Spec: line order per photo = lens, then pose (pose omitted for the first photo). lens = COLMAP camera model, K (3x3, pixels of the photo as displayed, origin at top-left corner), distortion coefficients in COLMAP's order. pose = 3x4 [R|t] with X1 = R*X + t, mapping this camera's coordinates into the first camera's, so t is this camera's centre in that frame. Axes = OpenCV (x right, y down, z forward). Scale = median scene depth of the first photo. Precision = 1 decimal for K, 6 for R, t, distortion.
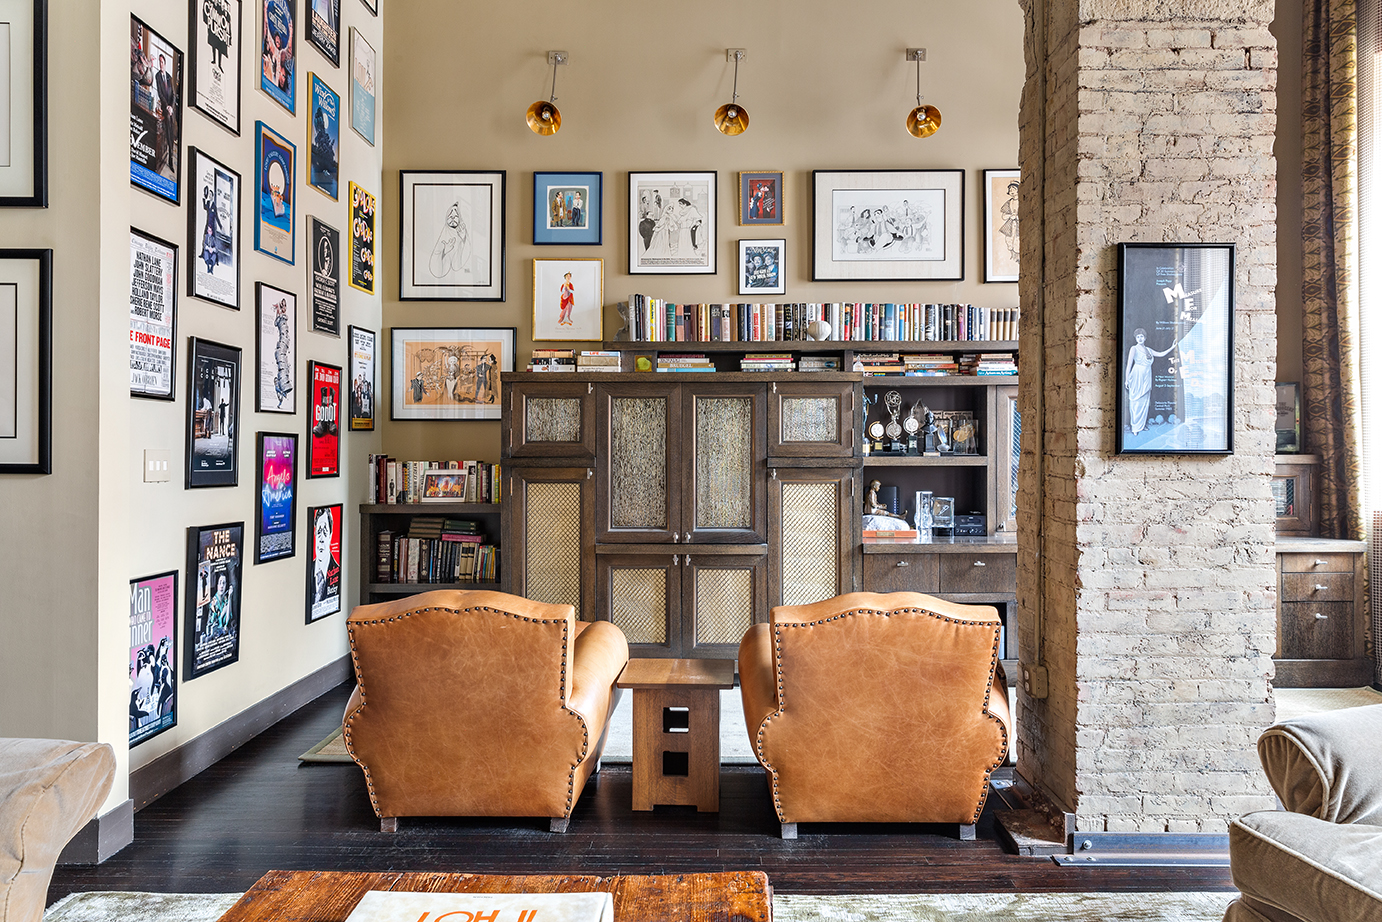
lens RADIAL K [[1023.5, 0, 691.5], [0, 1023.5, 456.5], [0, 0, 1]] dist [0.006373, 0.001450]
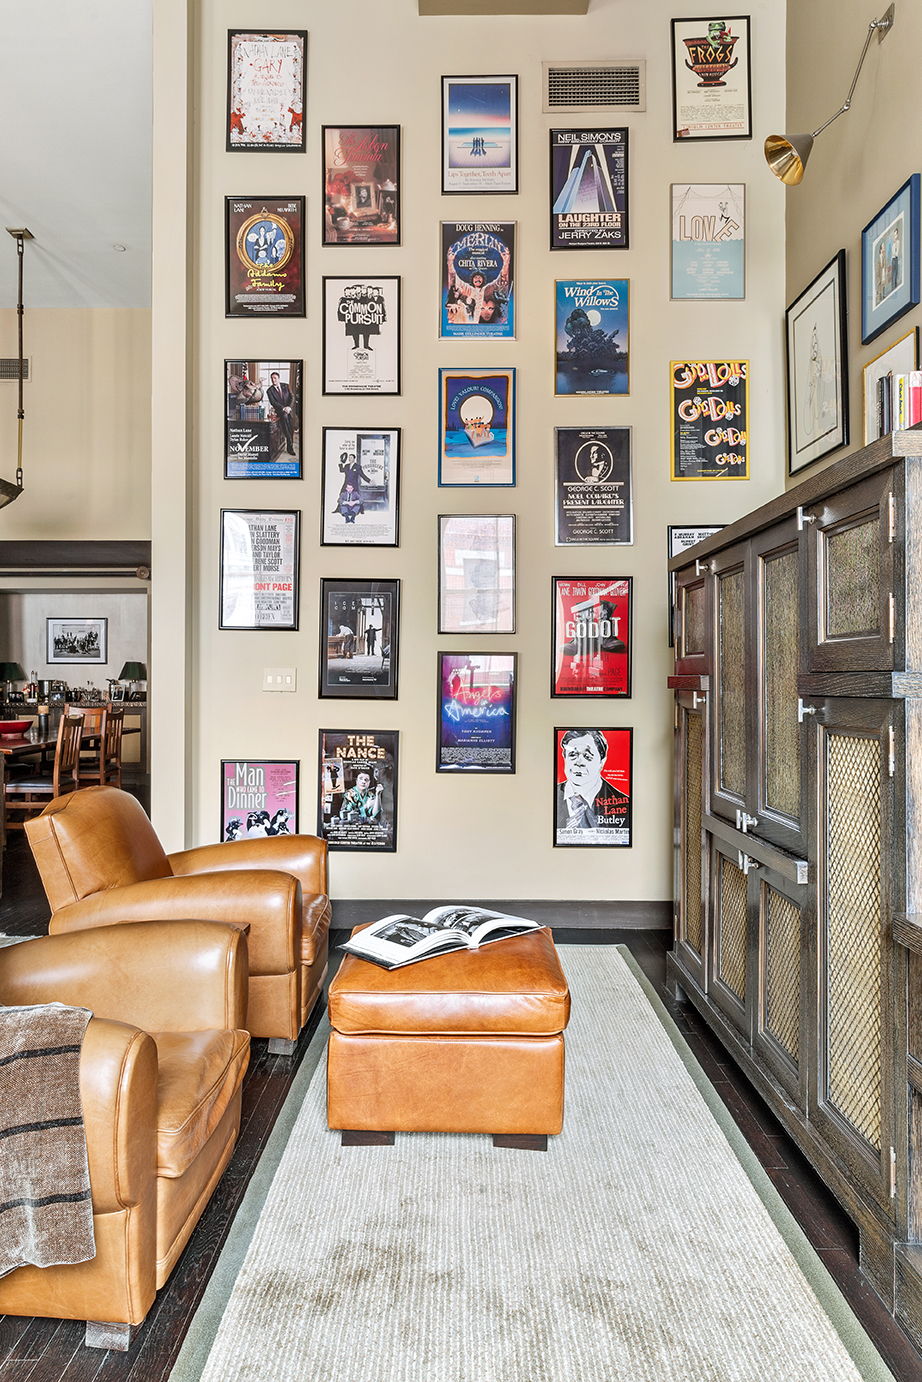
lens RADIAL K [[939.1, 0, 458.0], [0, 939.1, 684.7], [0, 0, 1]] dist [0.002868, 0.000487]
pose [[0.001787, -0.002018, -0.999996, 0.633703], [-0.009802, 0.999950, -0.002035, 0.014273], [0.999950, 0.009806, 0.001767, 1.107385]]
